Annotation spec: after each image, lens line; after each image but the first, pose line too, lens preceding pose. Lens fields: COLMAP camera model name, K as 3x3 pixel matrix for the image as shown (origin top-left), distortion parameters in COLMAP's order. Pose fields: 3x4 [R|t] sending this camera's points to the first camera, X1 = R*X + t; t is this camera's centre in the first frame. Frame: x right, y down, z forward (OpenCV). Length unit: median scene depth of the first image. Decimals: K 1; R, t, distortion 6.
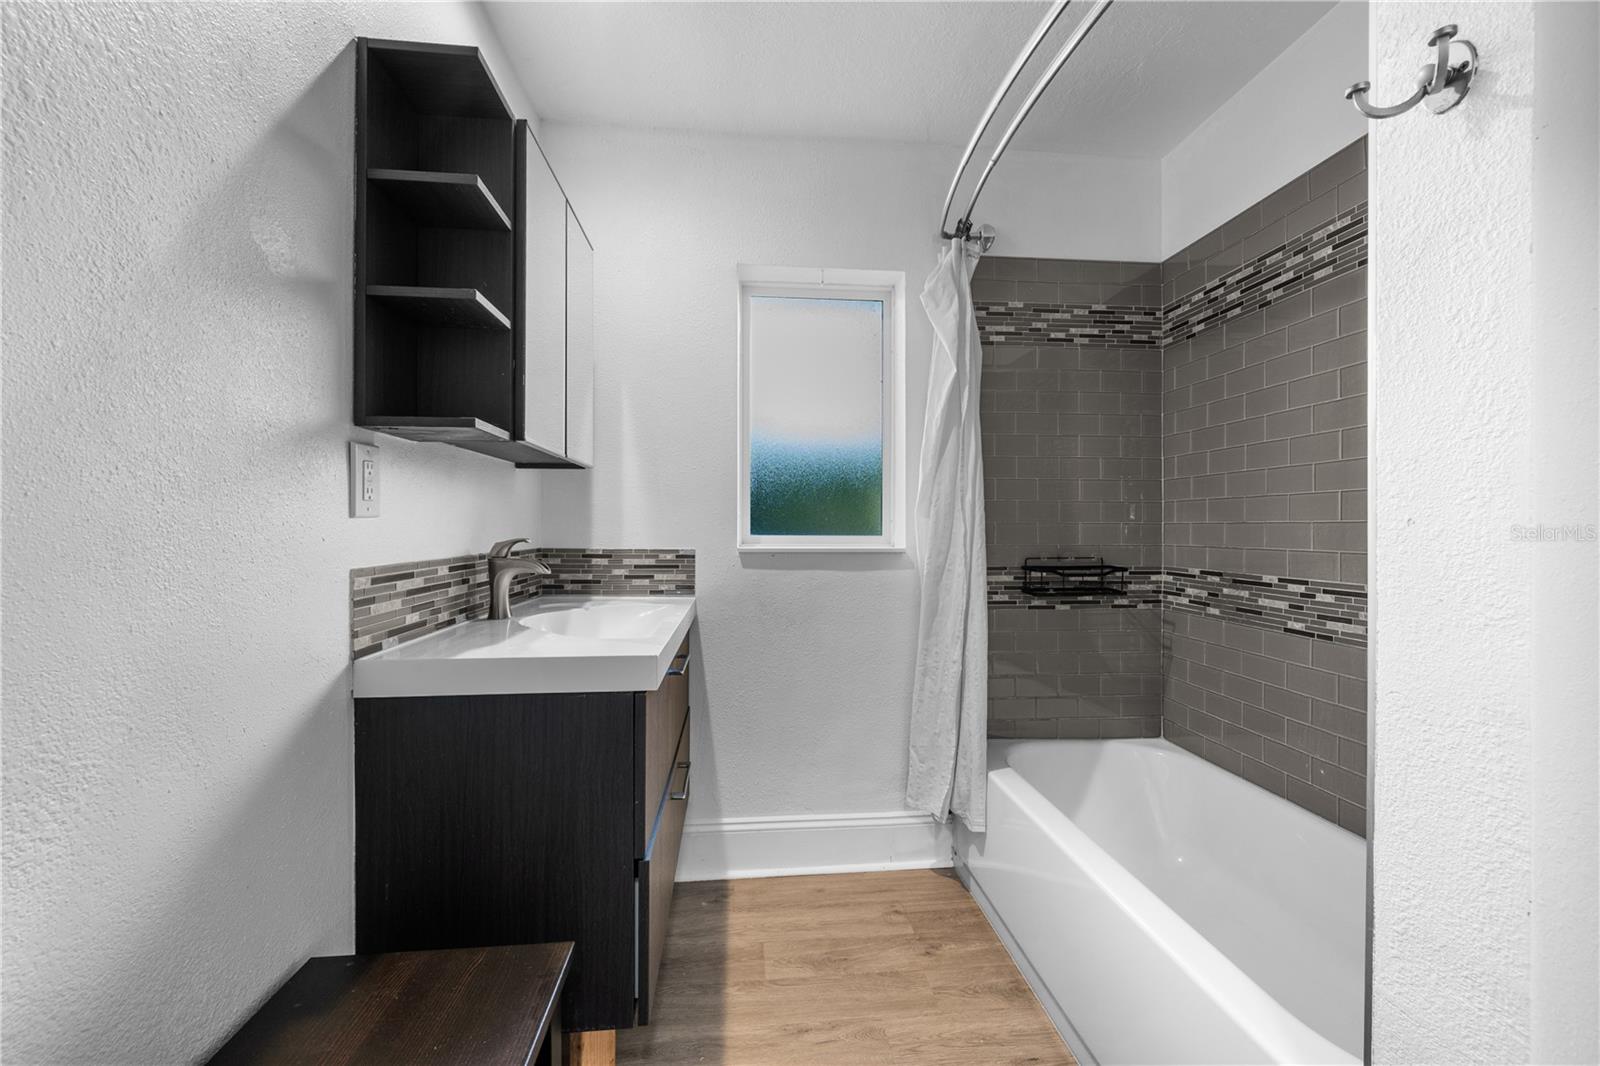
lens RADIAL K [[646.6, 0, 799.9], [0, 646.6, 501.7], [0, 0, 1]] dist [-0.000578, -0.000115]
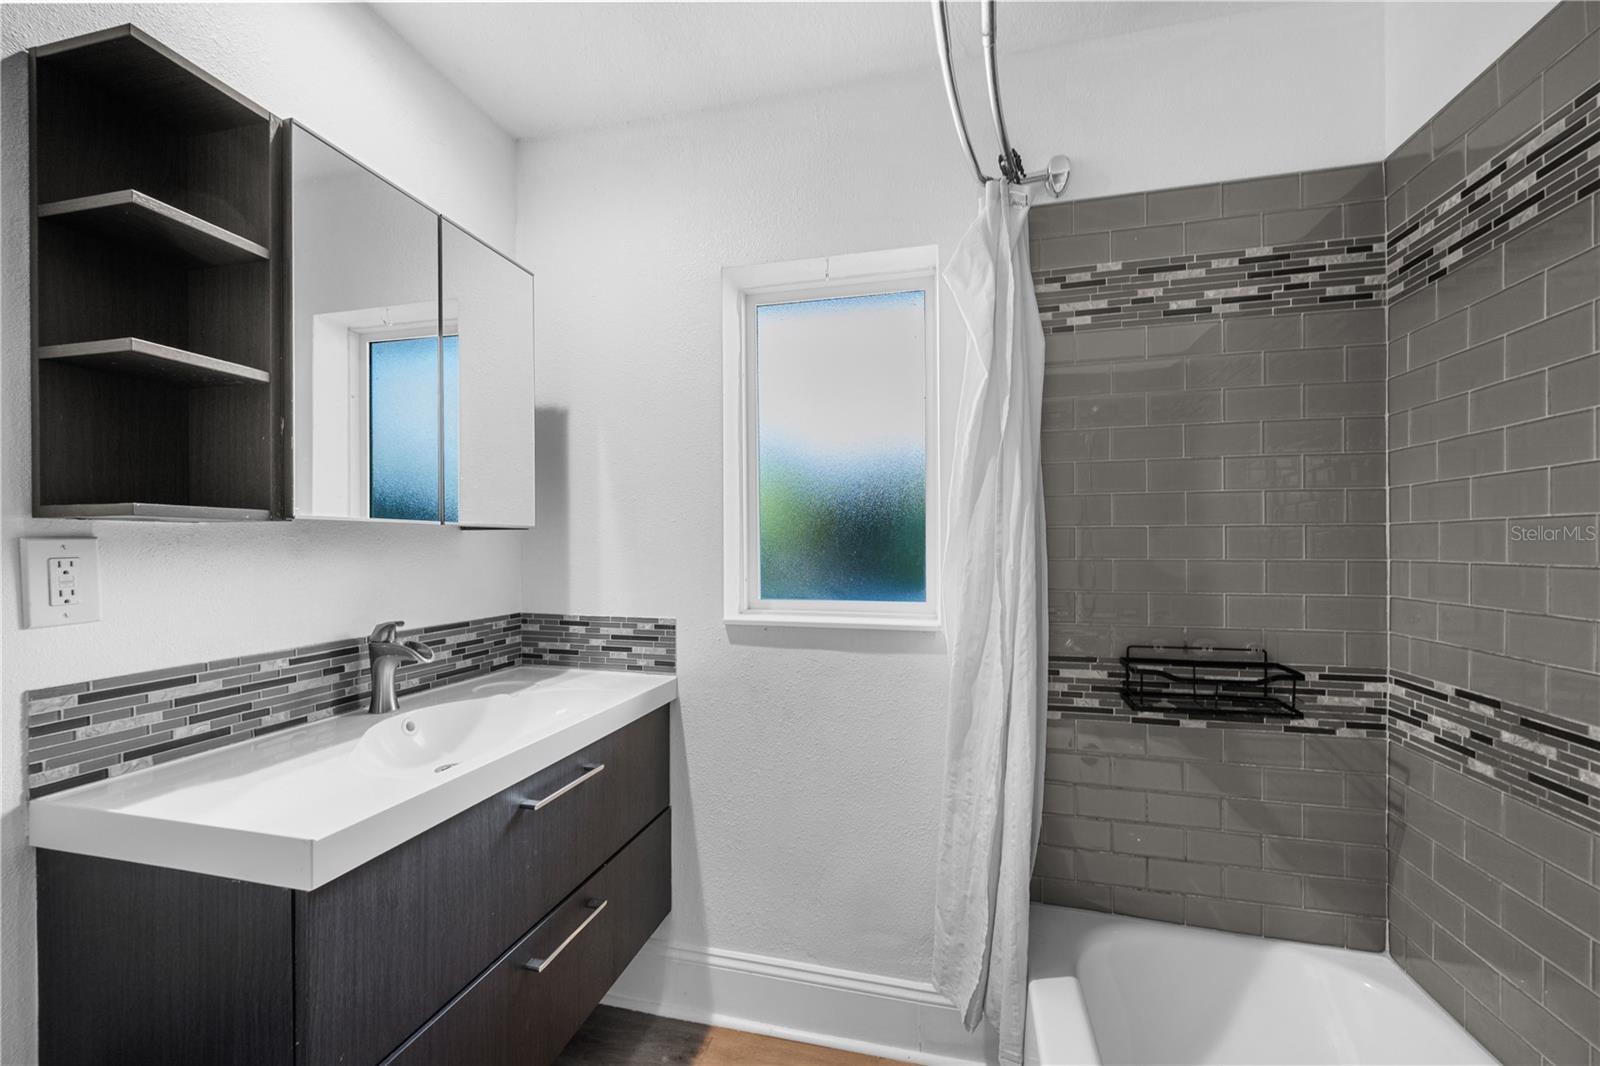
lens RADIAL K [[632.8, 0, 798.6], [0, 632.8, 527.4], [0, 0, 1]] dist [-0.001940, 0.000364]
pose [[0.942066, -0.012874, -0.335180, 0.263578], [0.016866, 0.999817, 0.009003, -0.048998], [0.335003, -0.014135, 0.942111, 0.288498]]
